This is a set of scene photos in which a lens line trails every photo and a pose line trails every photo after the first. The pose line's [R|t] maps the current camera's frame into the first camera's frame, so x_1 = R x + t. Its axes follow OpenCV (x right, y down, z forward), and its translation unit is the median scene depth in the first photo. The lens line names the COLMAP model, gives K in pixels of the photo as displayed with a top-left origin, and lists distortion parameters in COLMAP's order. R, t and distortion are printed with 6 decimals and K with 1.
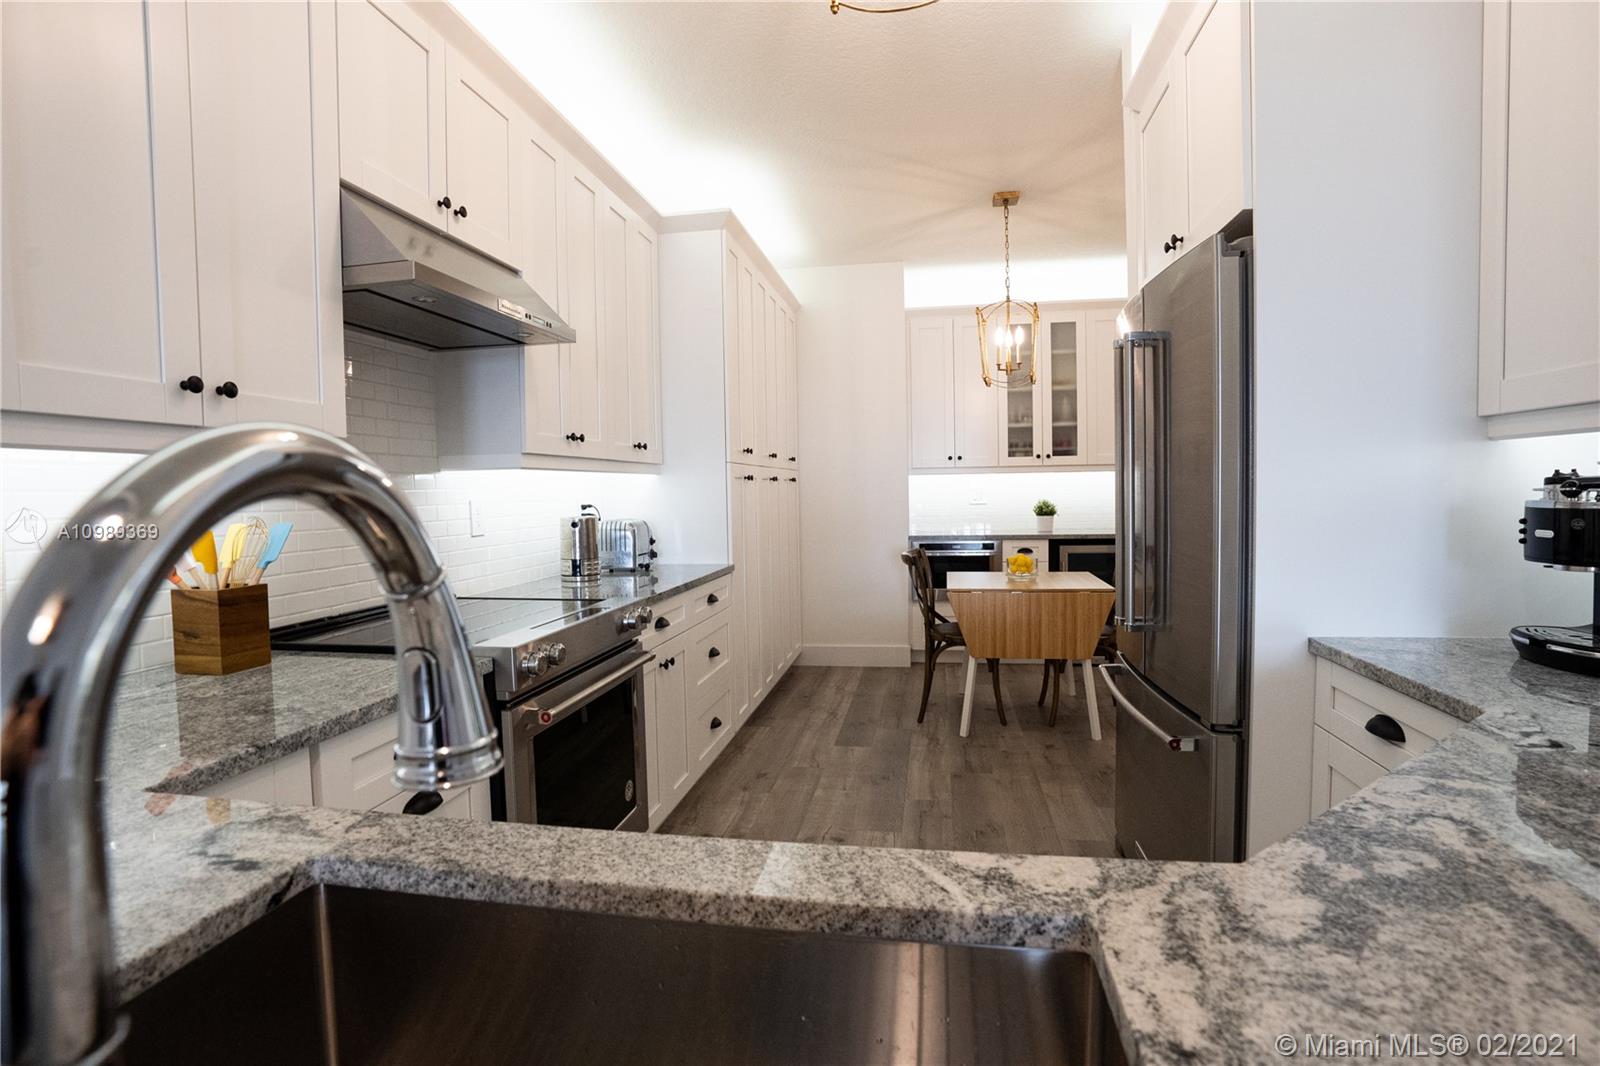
lens RADIAL K [[772.2, 0, 800.0], [0, 772.2, 533.0], [0, 0, 1]] dist [-0.061710, 0.000875]
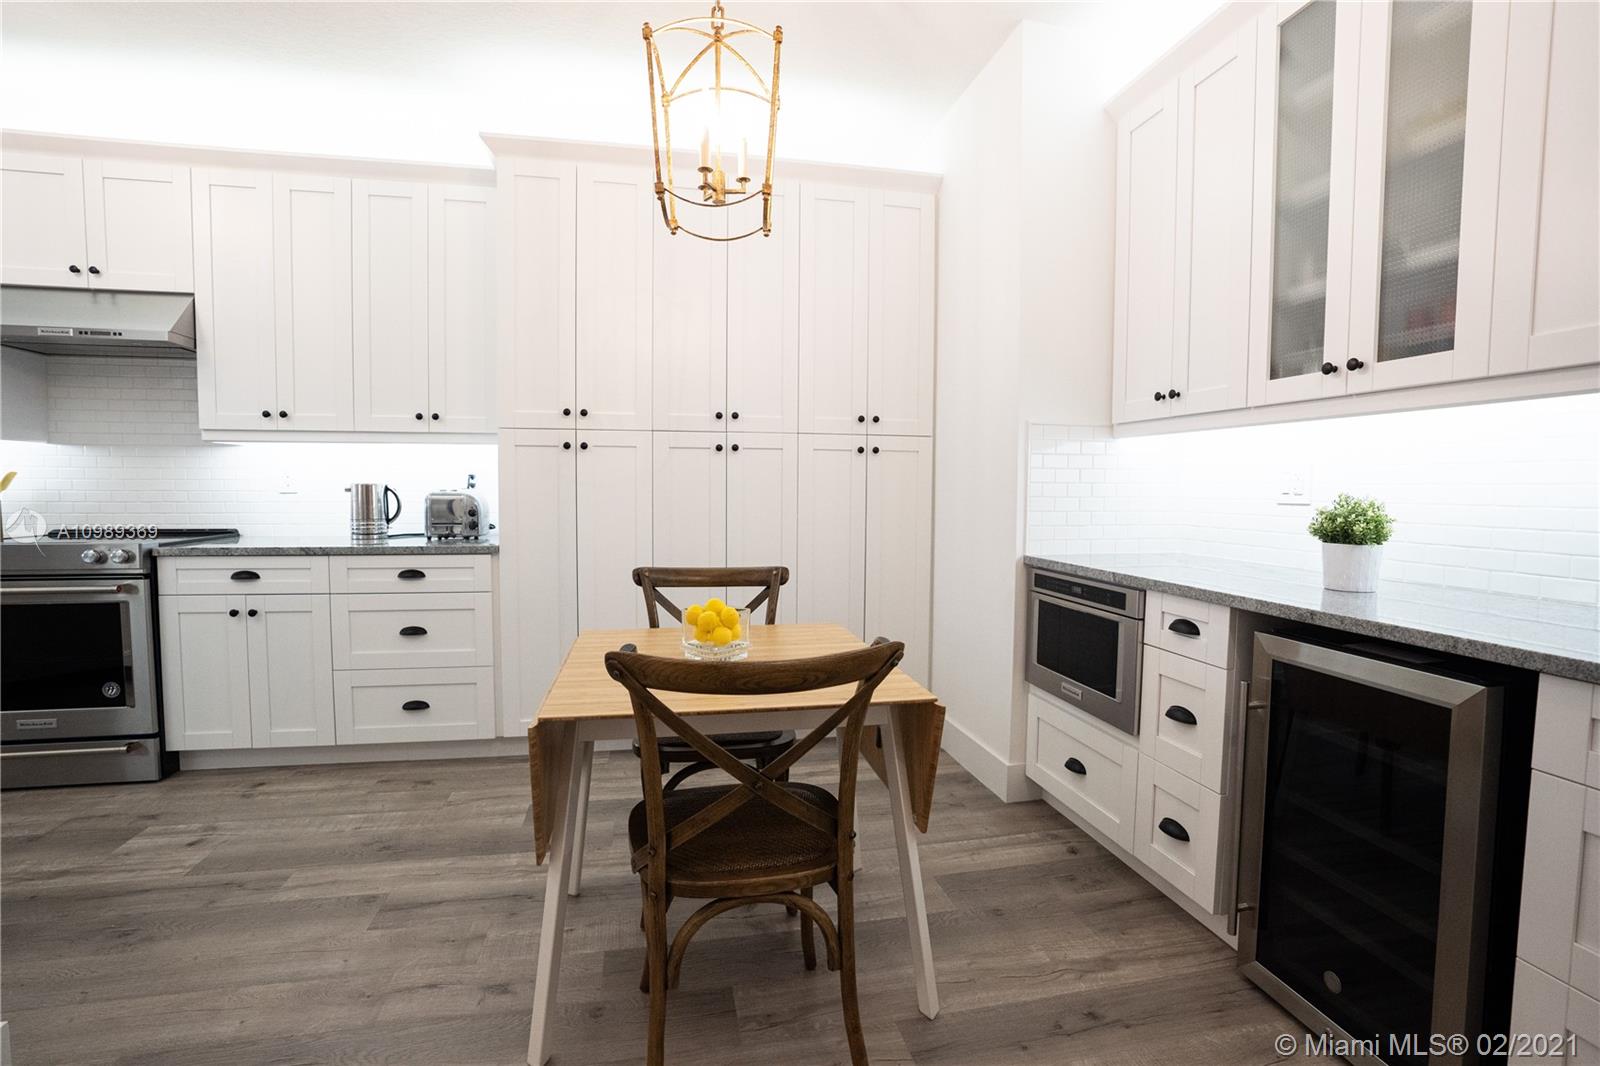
lens RADIAL K [[736.6, 0, 801.9], [0, 736.6, 530.8], [0, 0, 1]] dist [-0.073202, 0.028315]
pose [[0.369436, 0.079952, -0.925810, 0.546501], [-0.066238, 0.996023, 0.059583, -0.032502], [0.926893, 0.039312, 0.373262, 0.692540]]
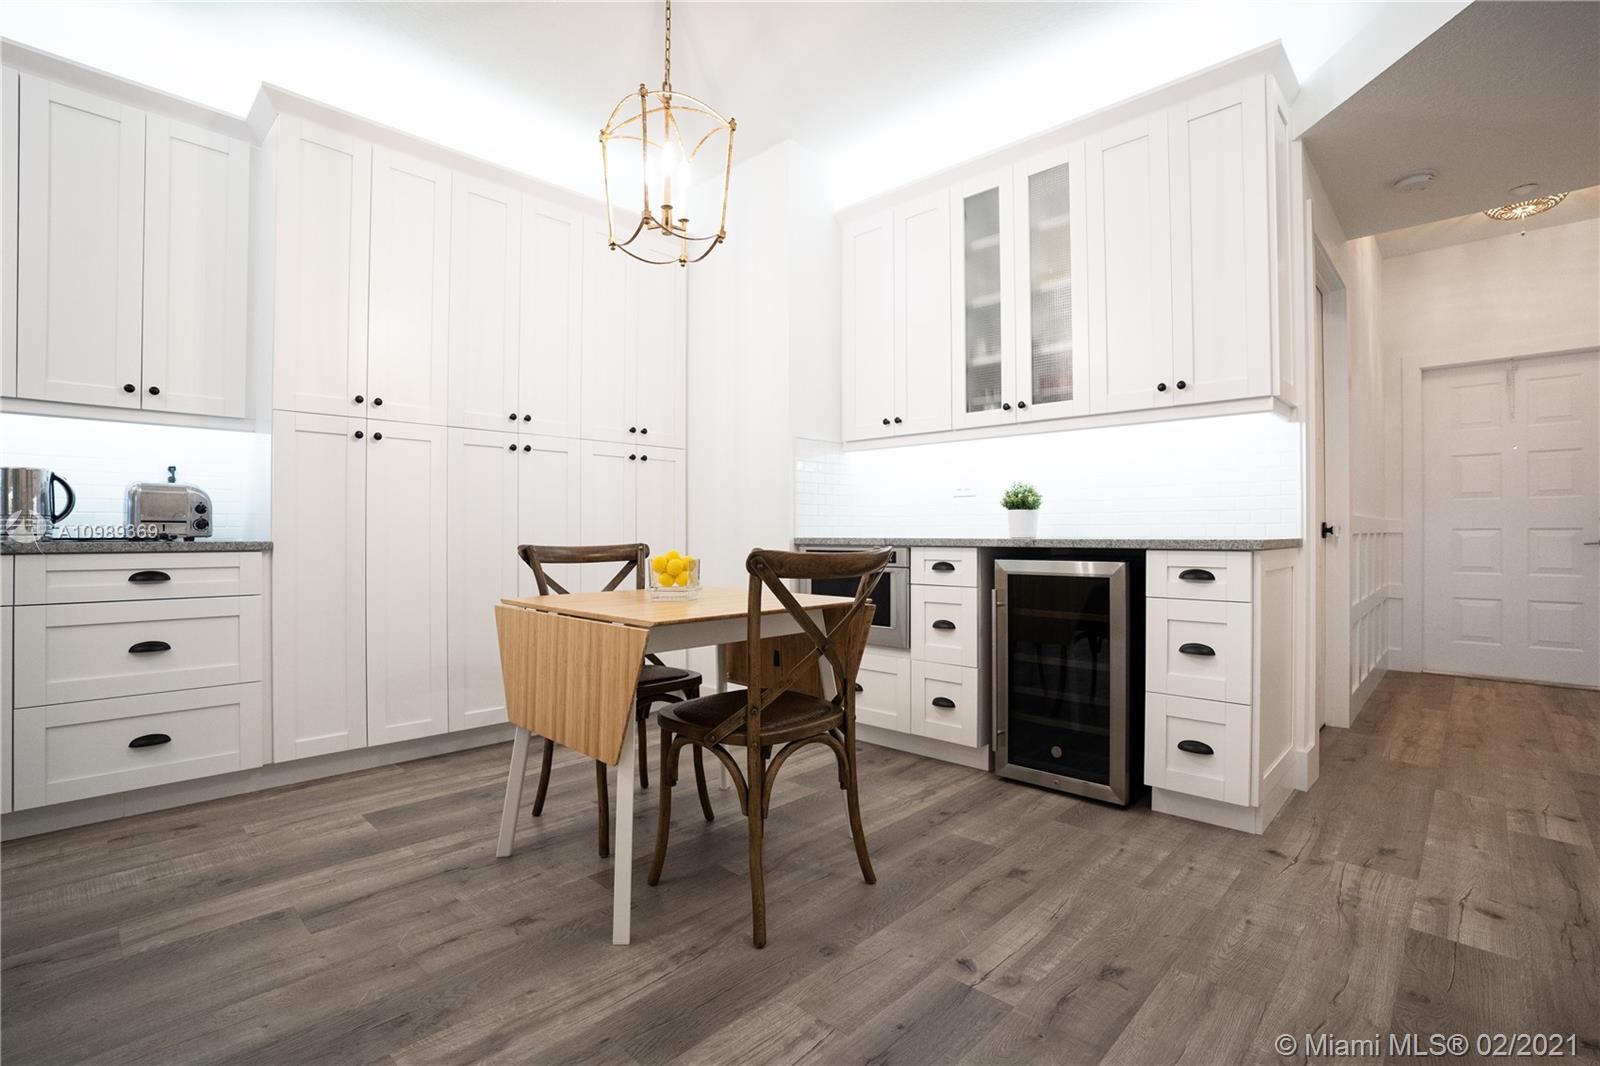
lens RADIAL K [[736.6, 0, 801.9], [0, 736.6, 530.8], [0, 0, 1]] dist [-0.073202, 0.028315]
pose [[0.830907, 0.017089, -0.556150, 0.510711], [-0.046781, 0.998135, -0.039222, 0.022619], [0.554442, 0.058607, 0.830156, 0.482195]]
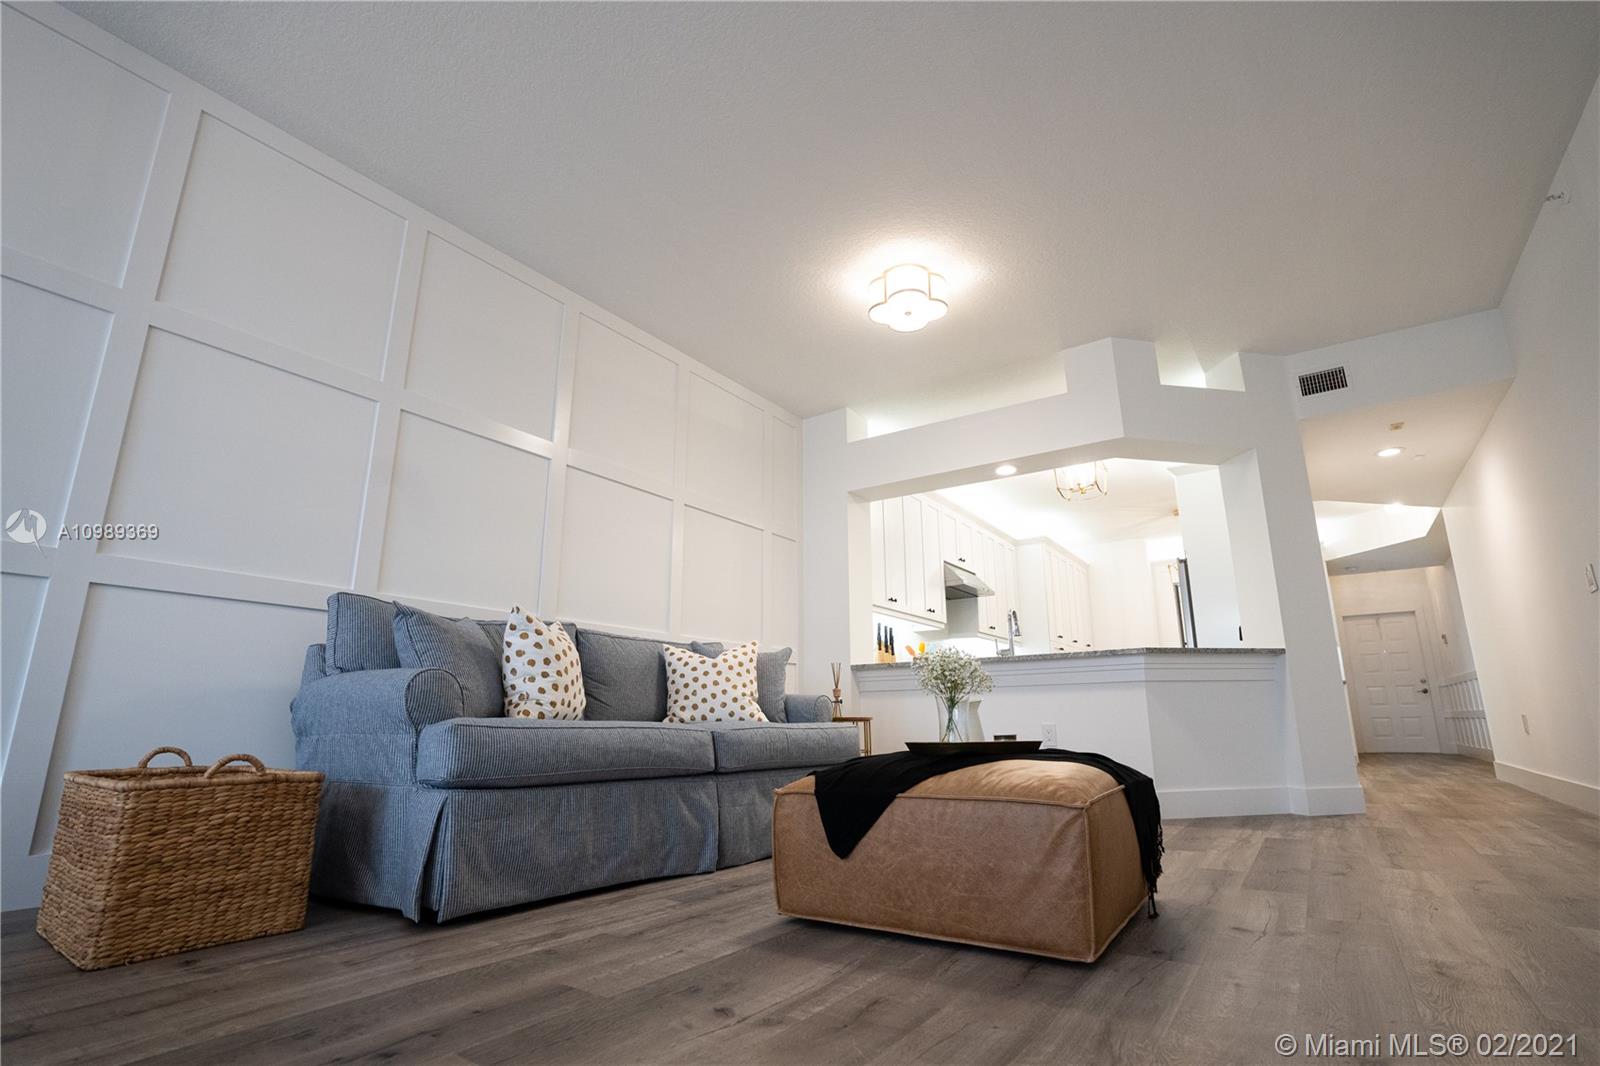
lens RADIAL K [[772.2, 0, 800.0], [0, 772.2, 533.0], [0, 0, 1]] dist [-0.061710, 0.000875]
pose [[0.912717, -0.082201, -0.400238, 0.112181], [-0.038608, 0.957821, -0.284761, 0.190200], [0.406764, 0.275359, 0.871046, -0.944699]]
